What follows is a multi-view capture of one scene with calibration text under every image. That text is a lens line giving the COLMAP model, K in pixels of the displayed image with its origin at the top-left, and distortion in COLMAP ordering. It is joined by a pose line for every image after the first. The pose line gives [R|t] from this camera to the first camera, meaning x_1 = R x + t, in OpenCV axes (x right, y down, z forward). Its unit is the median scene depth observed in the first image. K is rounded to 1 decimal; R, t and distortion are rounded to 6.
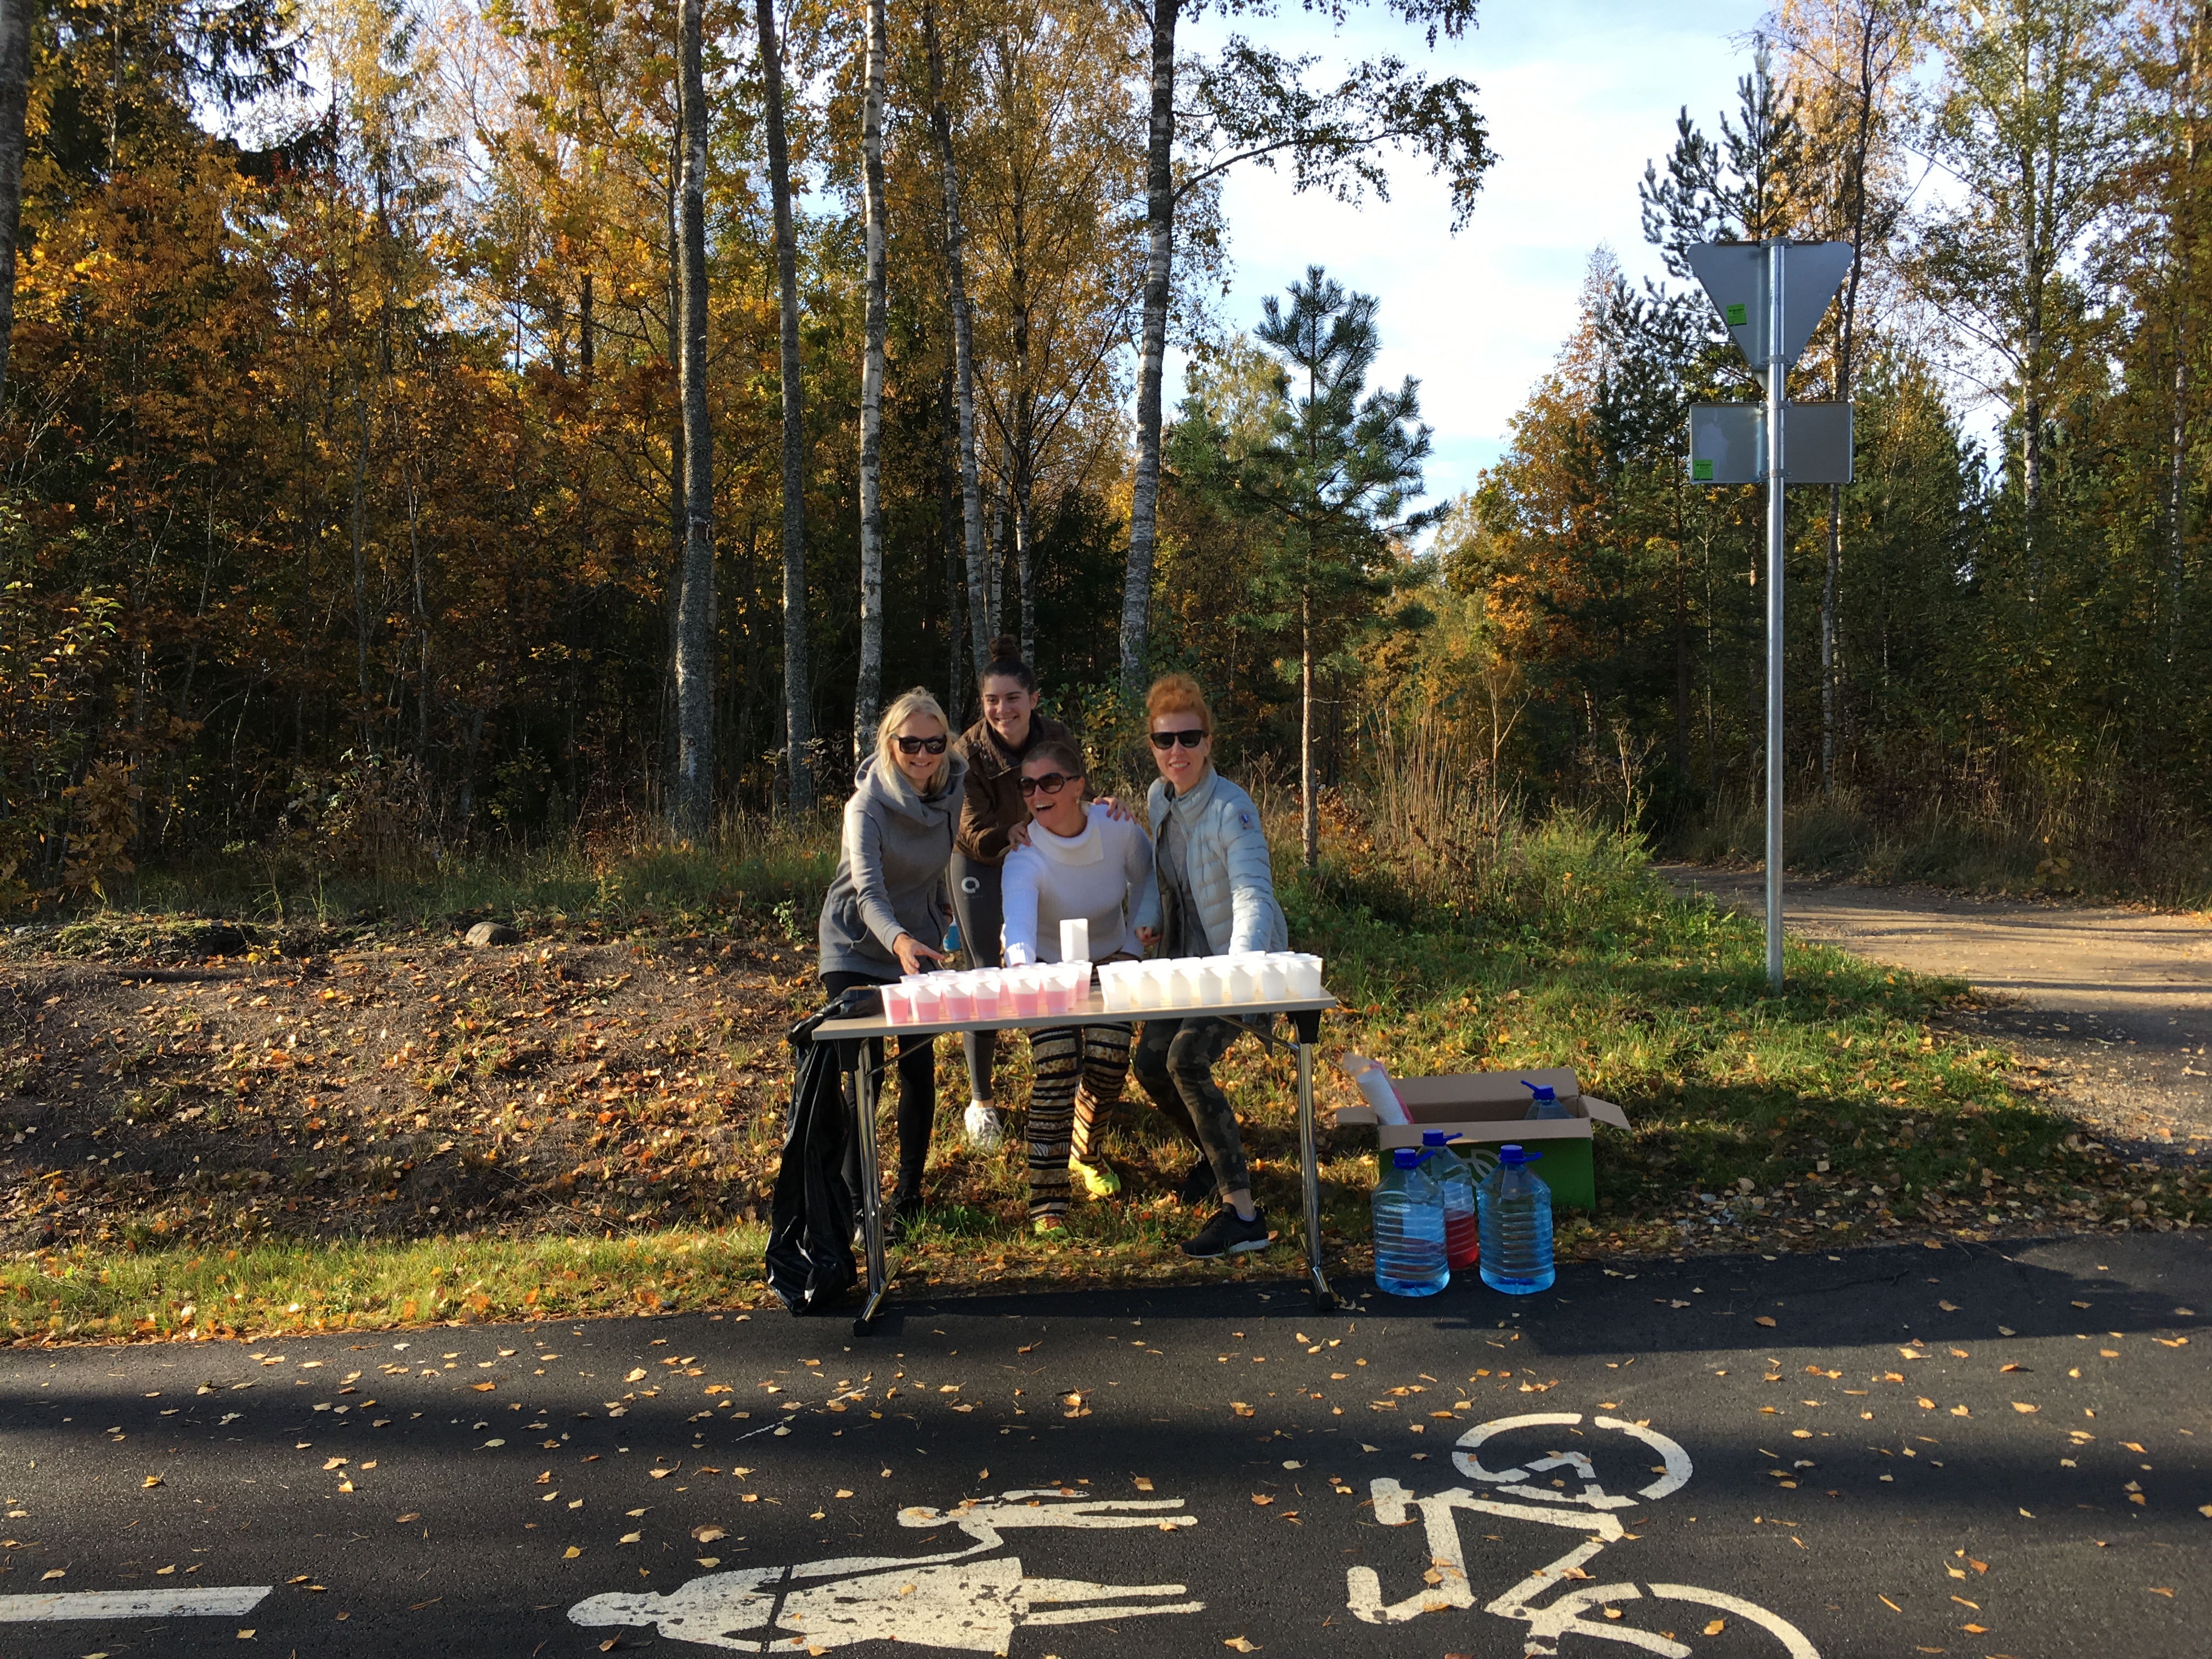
lens RADIAL K [[1987.7, 0, 1101.1], [0, 1987.7, 878.5], [0, 0, 1]] dist [0.076501, -0.129967]
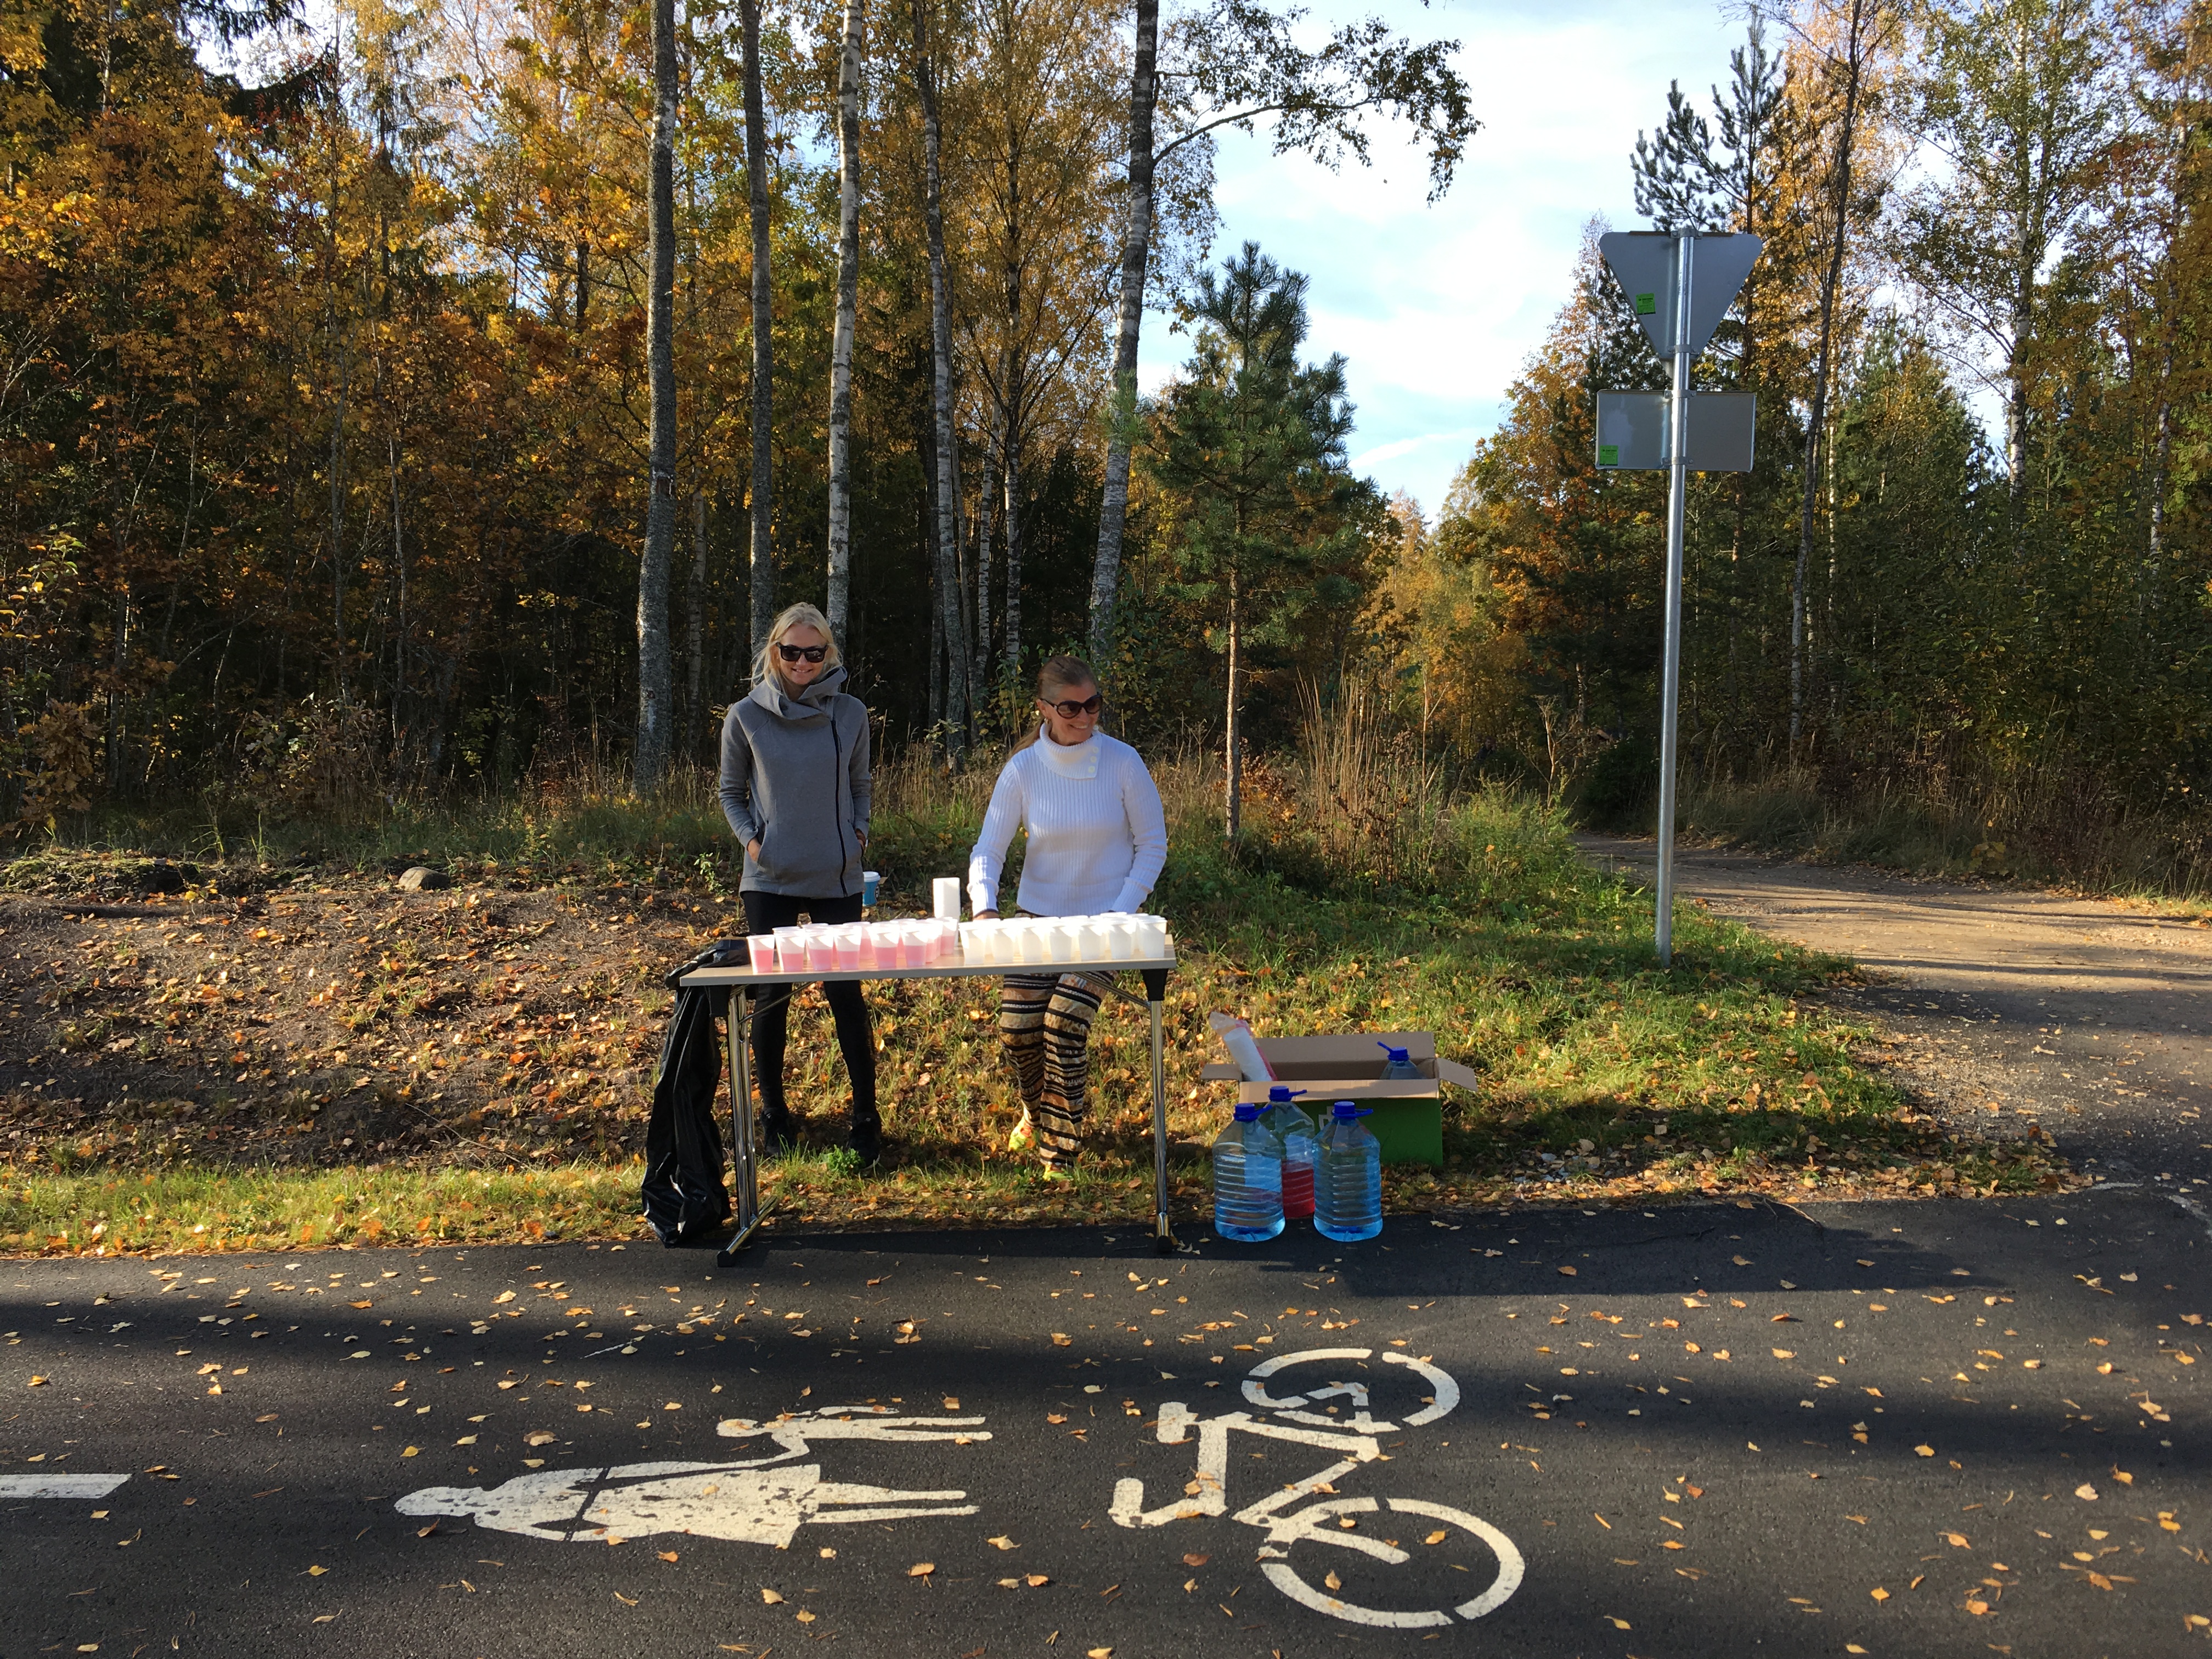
lens RADIAL K [[2030.9, 0, 1145.7], [0, 2030.9, 893.7], [0, 0, 1]] dist [0.077264, -0.148124]
pose [[0.999705, 0.024123, -0.002977, 0.082560], [-0.024036, 0.999360, 0.026497, -0.001653], [0.003614, -0.026418, 0.999644, -0.060035]]
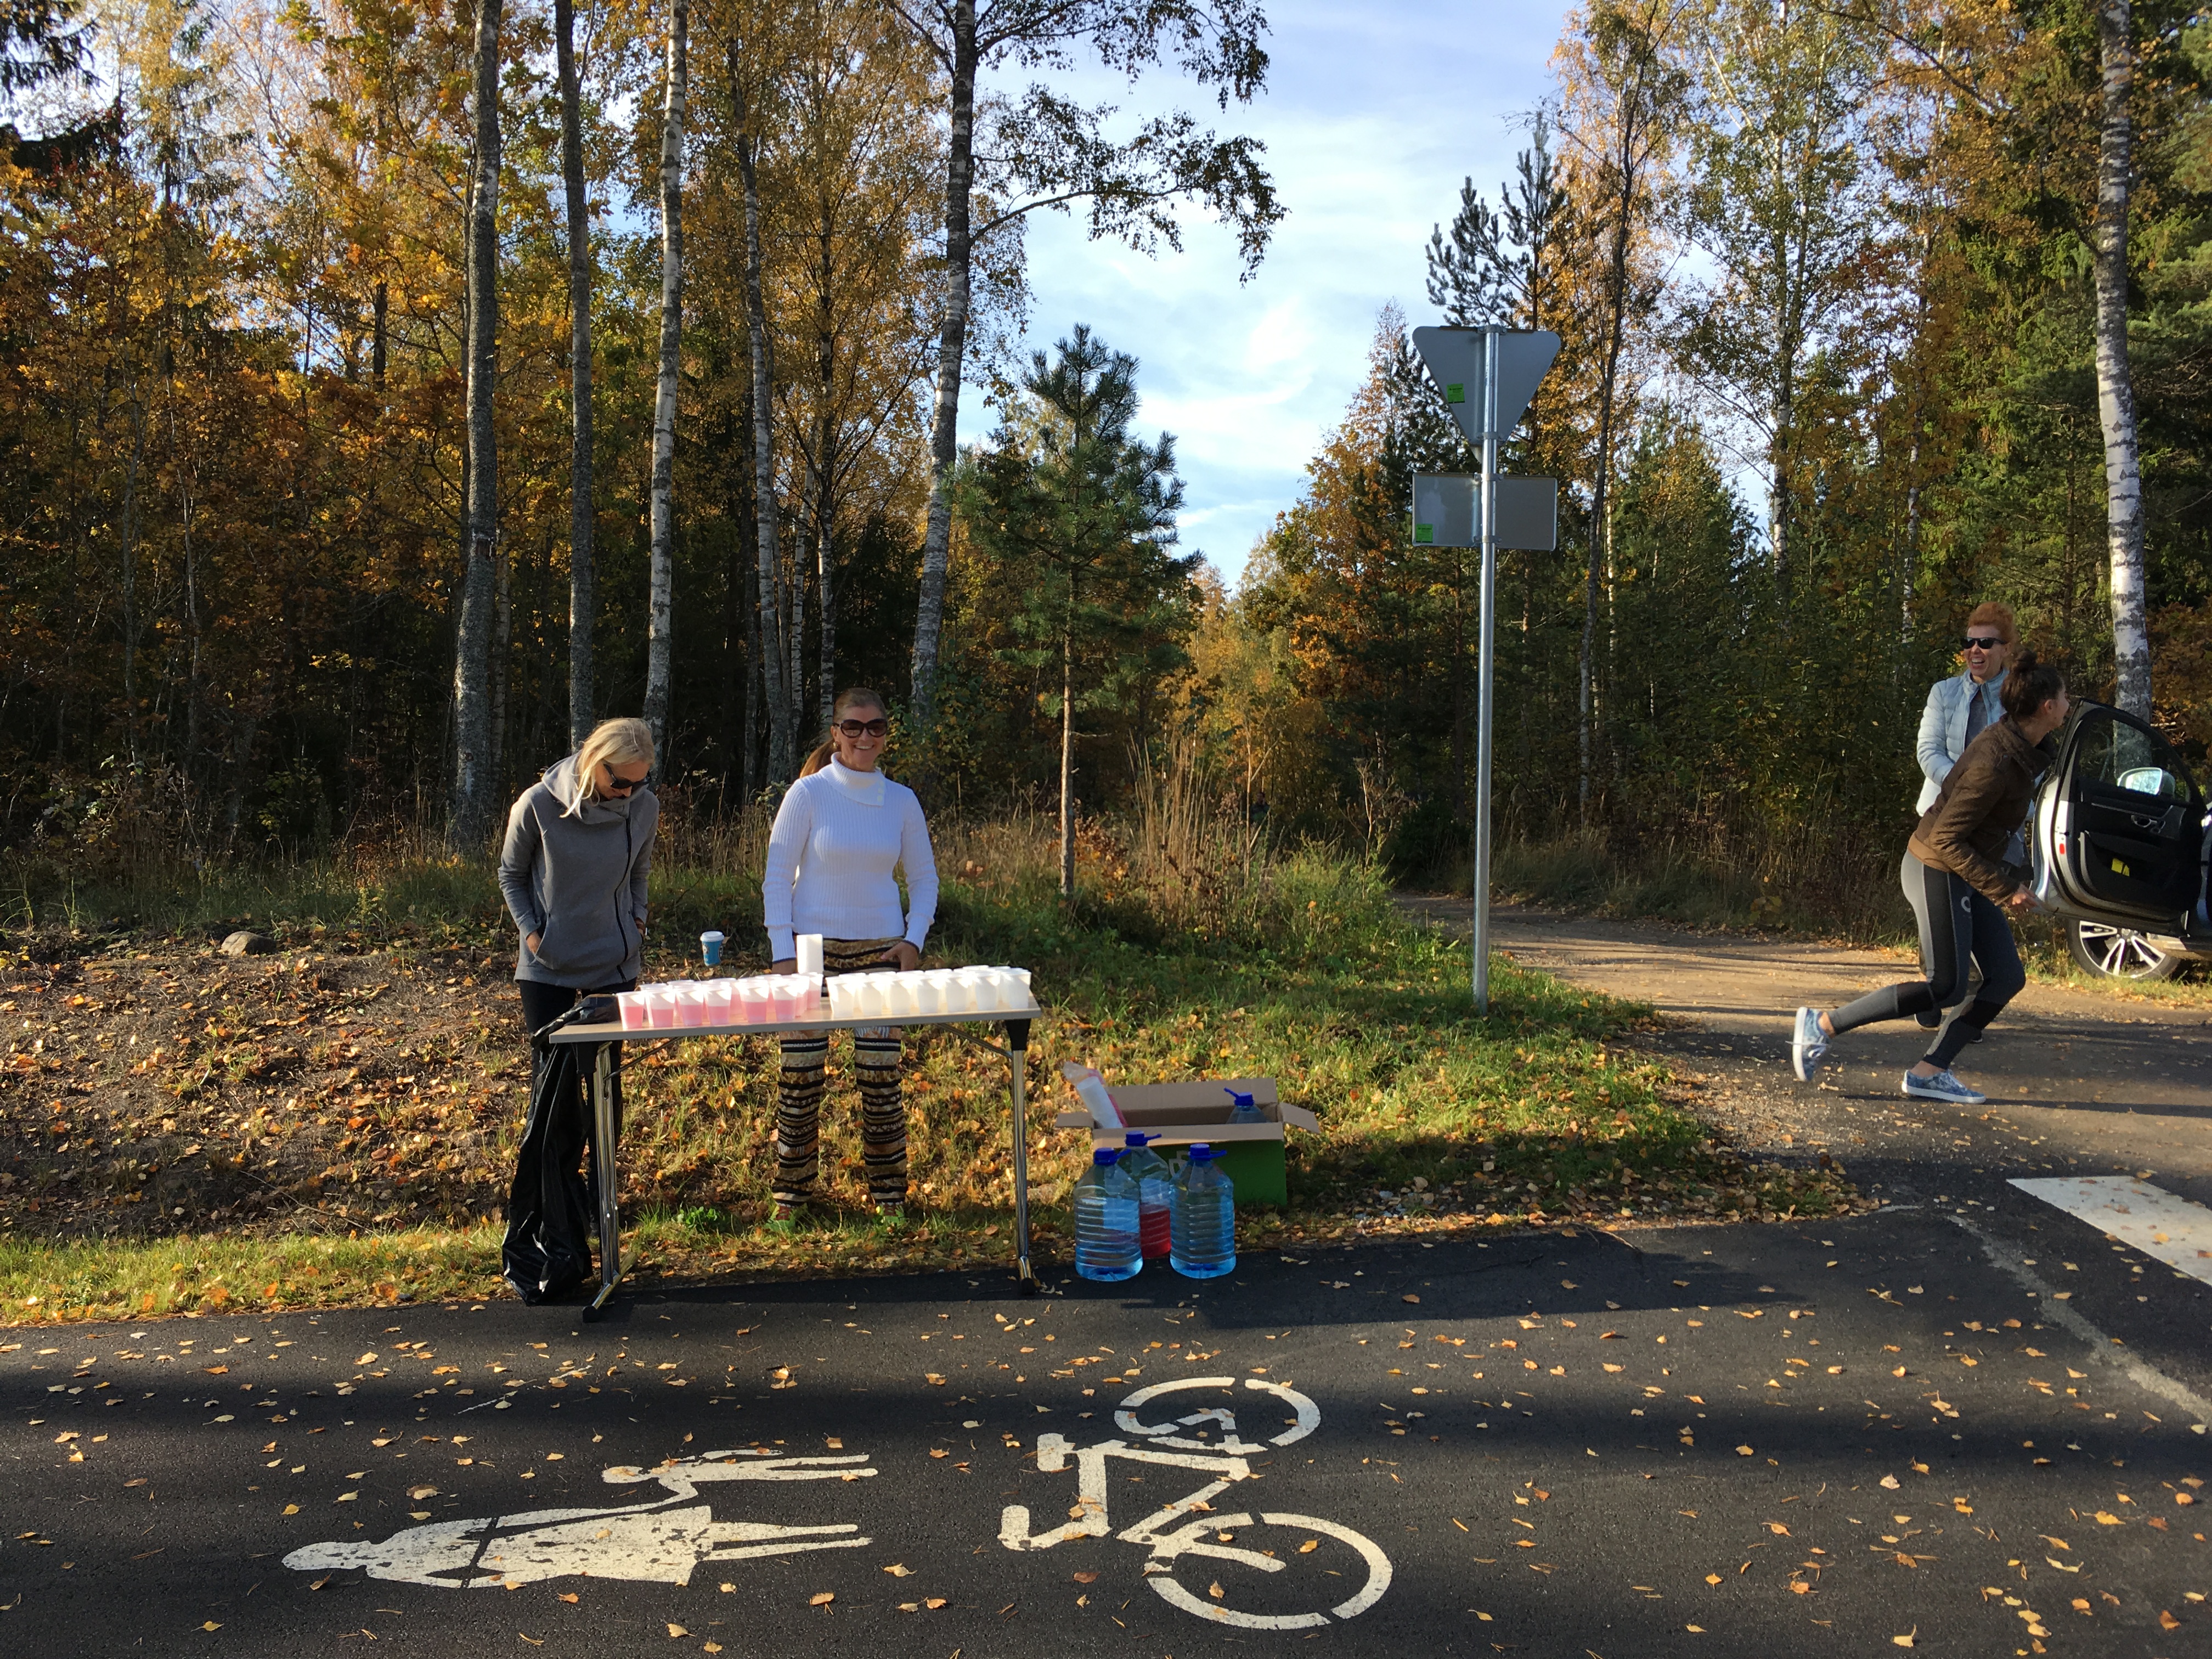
lens RADIAL K [[2044.0, 0, 1166.3], [0, 2044.0, 870.5], [0, 0, 1]] dist [0.079311, -0.142795]
pose [[0.993870, 0.018594, 0.108979, 0.049878], [-0.016697, 0.999693, -0.018290, 0.002723], [-0.109286, 0.016359, 0.993876, -0.105669]]
